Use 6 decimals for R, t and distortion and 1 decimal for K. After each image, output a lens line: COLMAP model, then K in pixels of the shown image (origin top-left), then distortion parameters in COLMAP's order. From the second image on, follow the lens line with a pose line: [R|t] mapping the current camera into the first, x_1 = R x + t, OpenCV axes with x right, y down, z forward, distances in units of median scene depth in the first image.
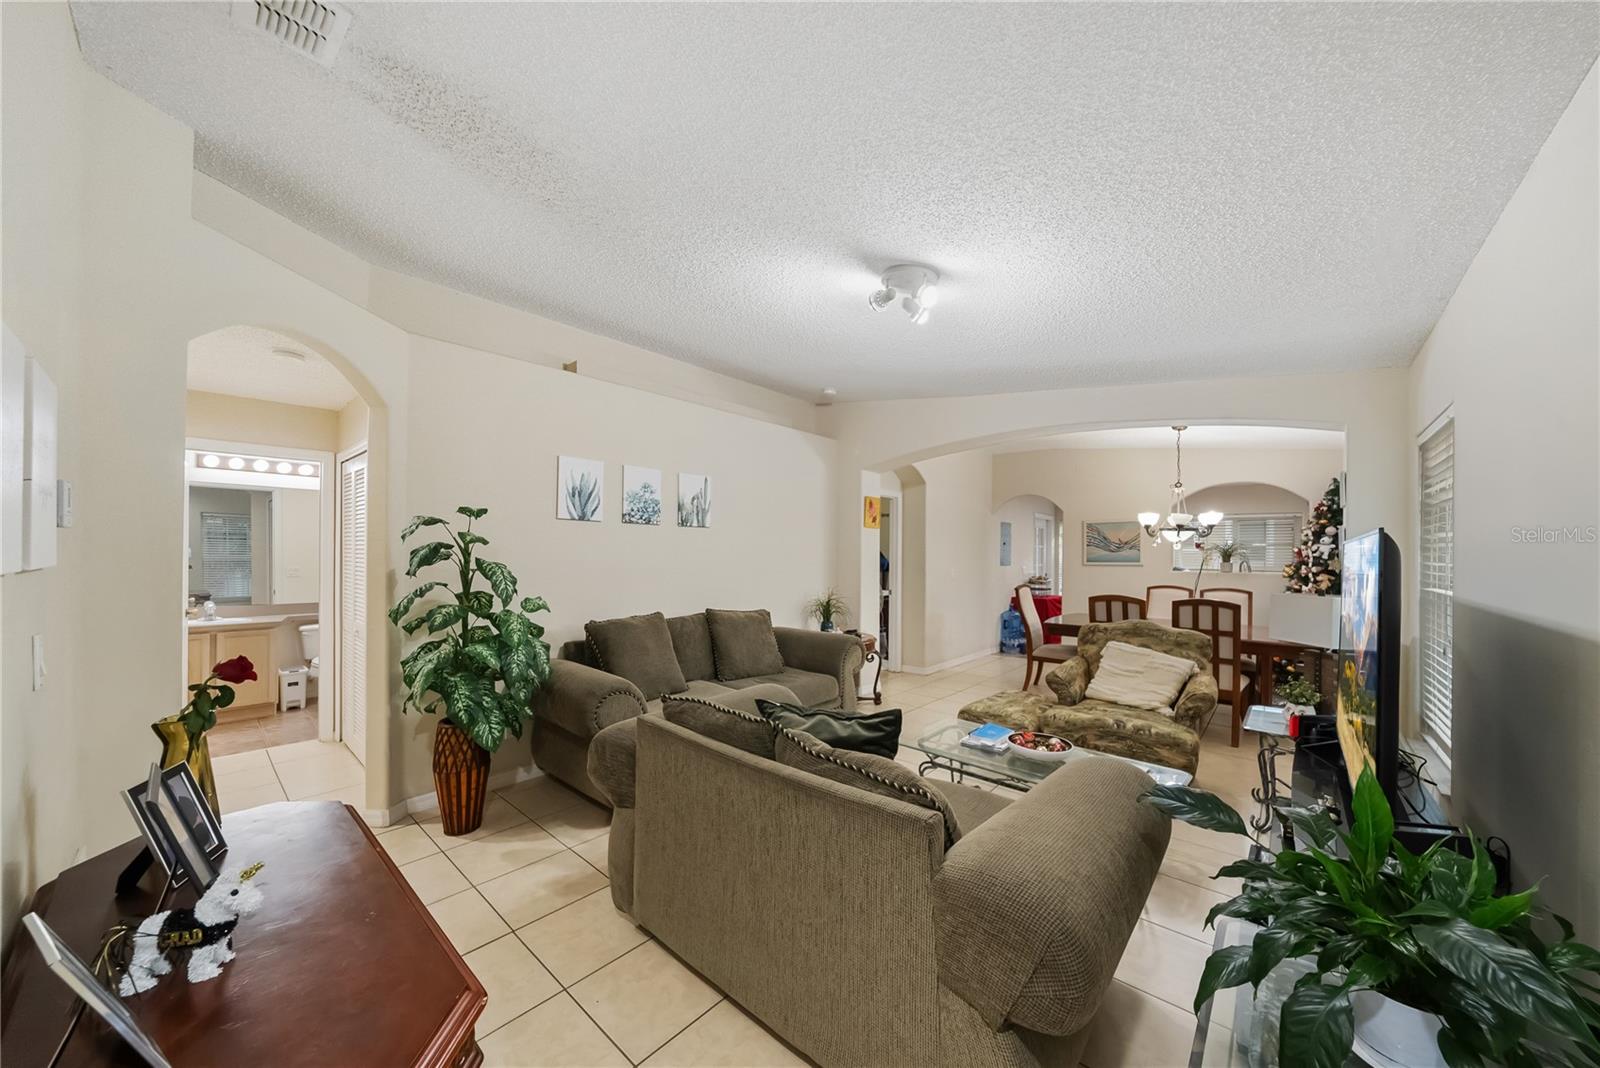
lens RADIAL K [[563.0, 0, 797.8], [0, 563.0, 548.9], [0, 0, 1]] dist [-0.006025, -0.000749]
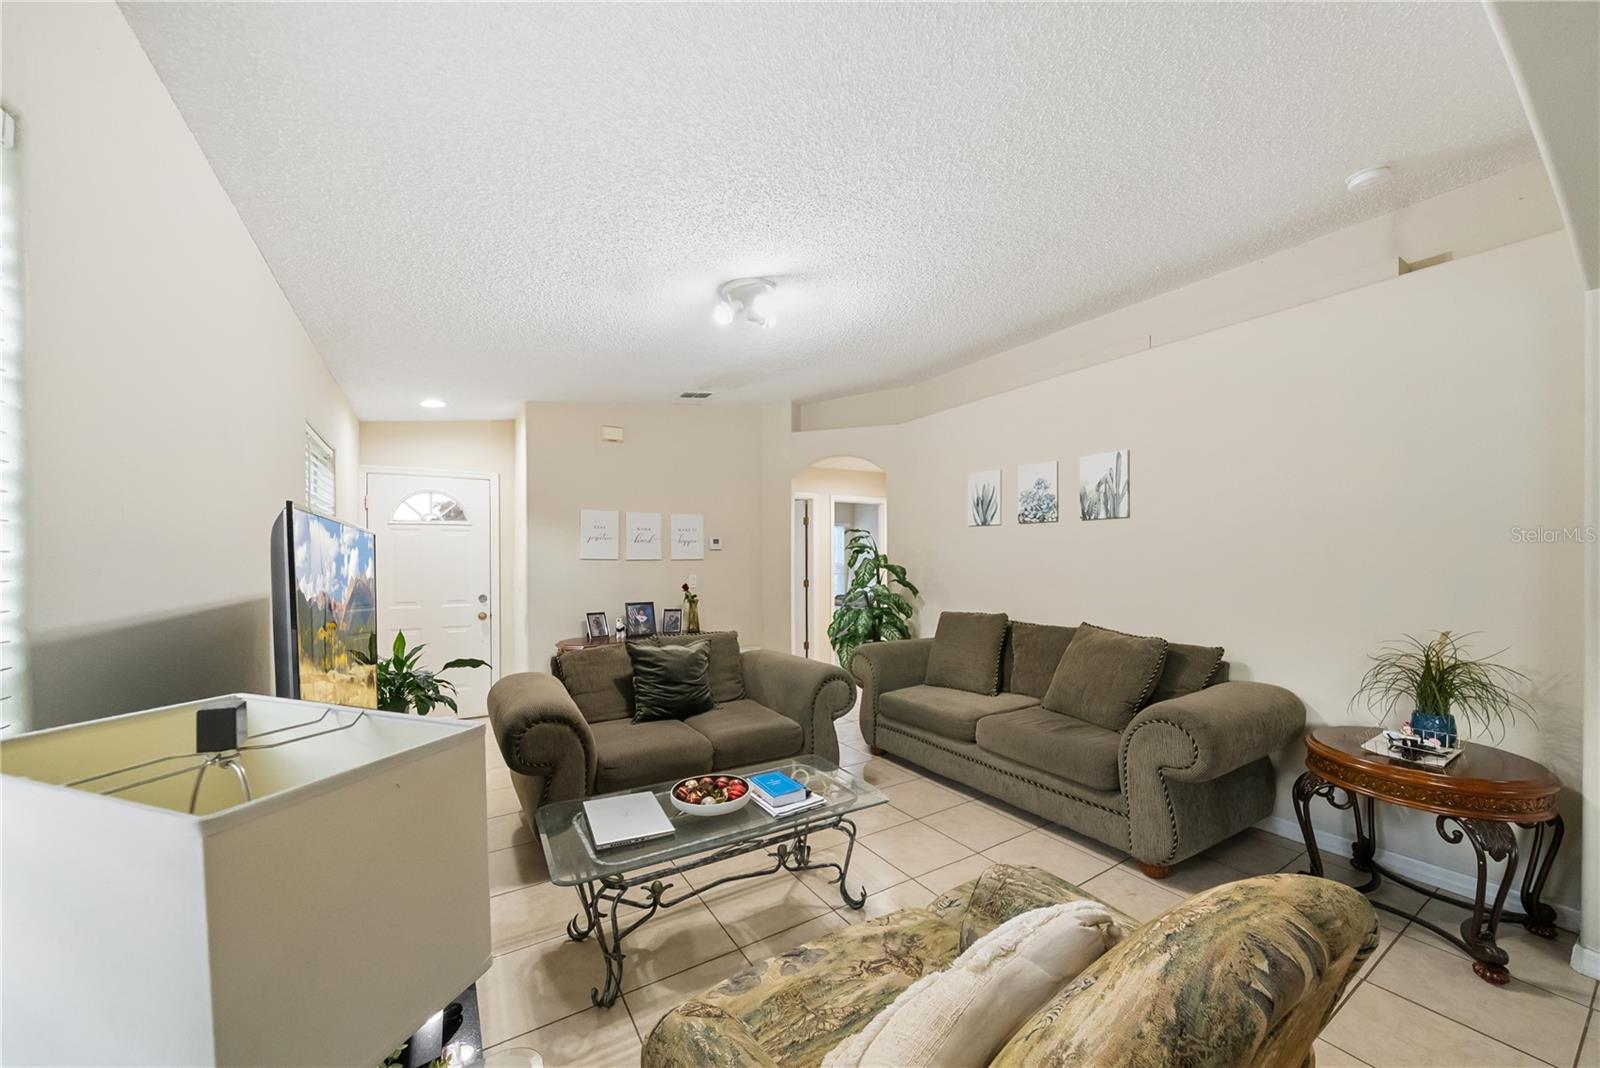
lens RADIAL K [[563.0, 0, 822.2], [0, 563.0, 560.6], [0, 0, 1]] dist [-0.006025, -0.000749]
pose [[-0.288832, -0.003768, -0.957372, 0.699760], [0.003066, 0.999983, -0.004861, 0.022142], [0.957375, -0.004339, -0.288816, 0.869692]]
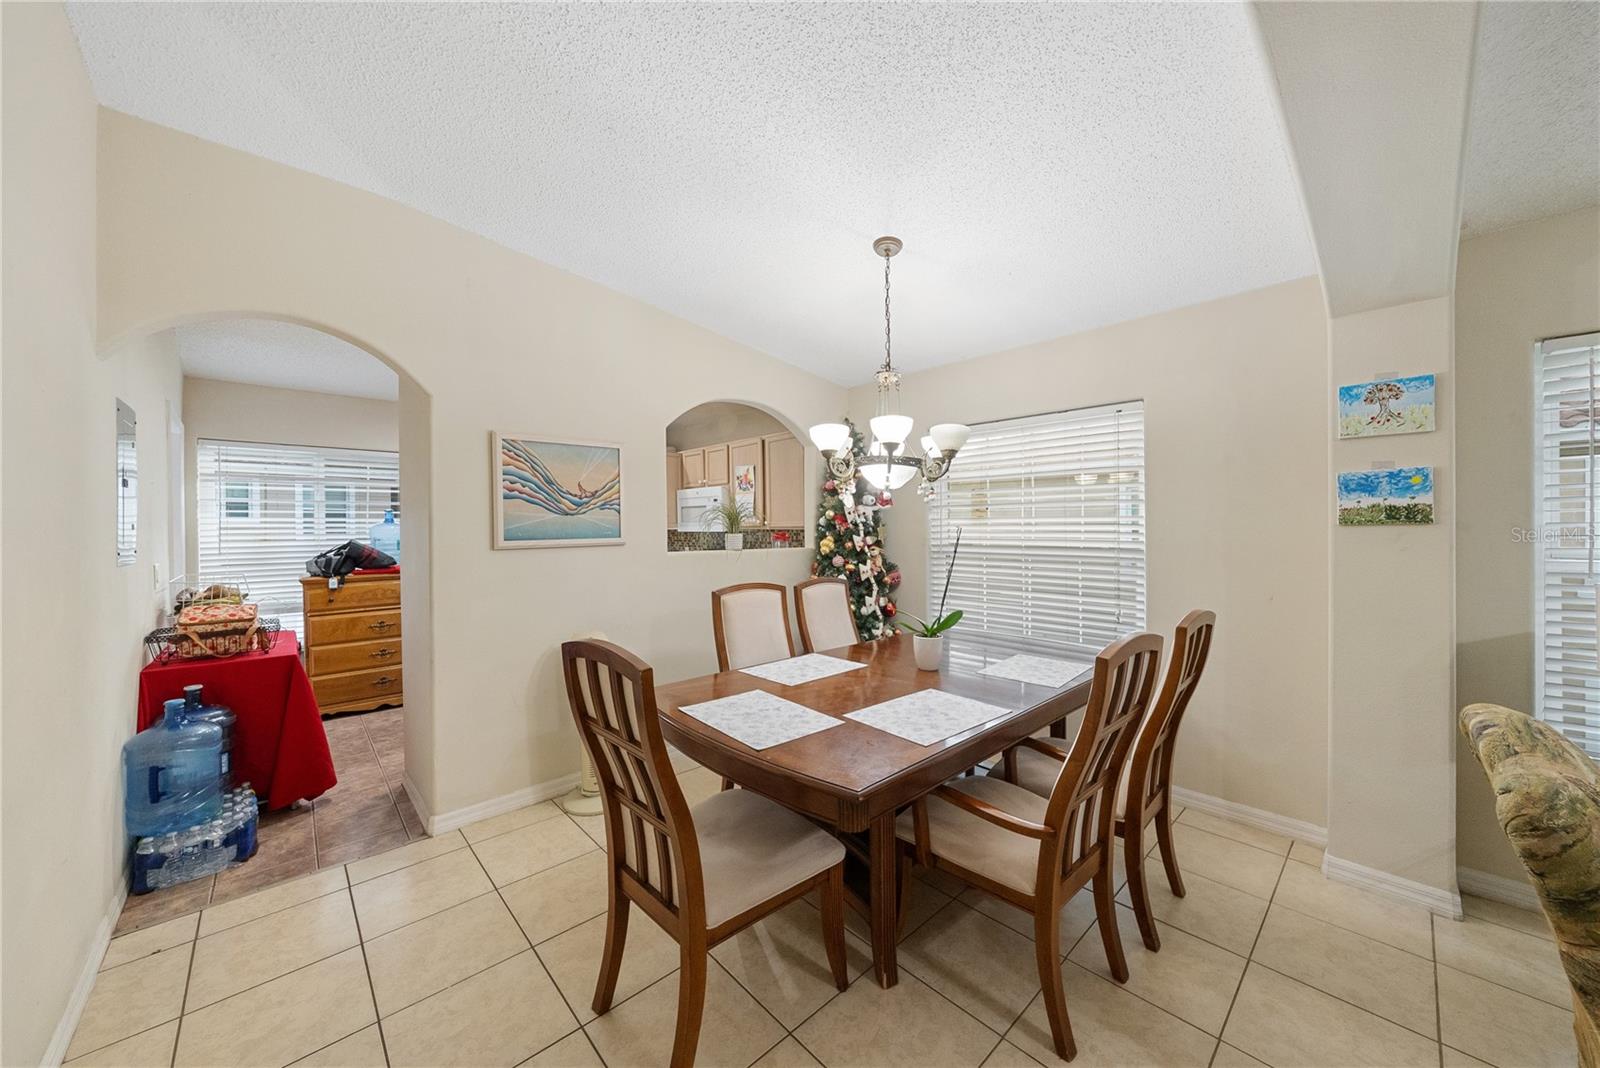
lens RADIAL K [[563.0, 0, 805.4], [0, 563.0, 534.1], [0, 0, 1]] dist [-0.006025, -0.000749]
pose [[0.101633, -0.019418, 0.994632, 0.259955], [0.002511, 0.999811, 0.019263, 0.018944], [-0.994819, 0.000539, 0.101662, 1.231876]]
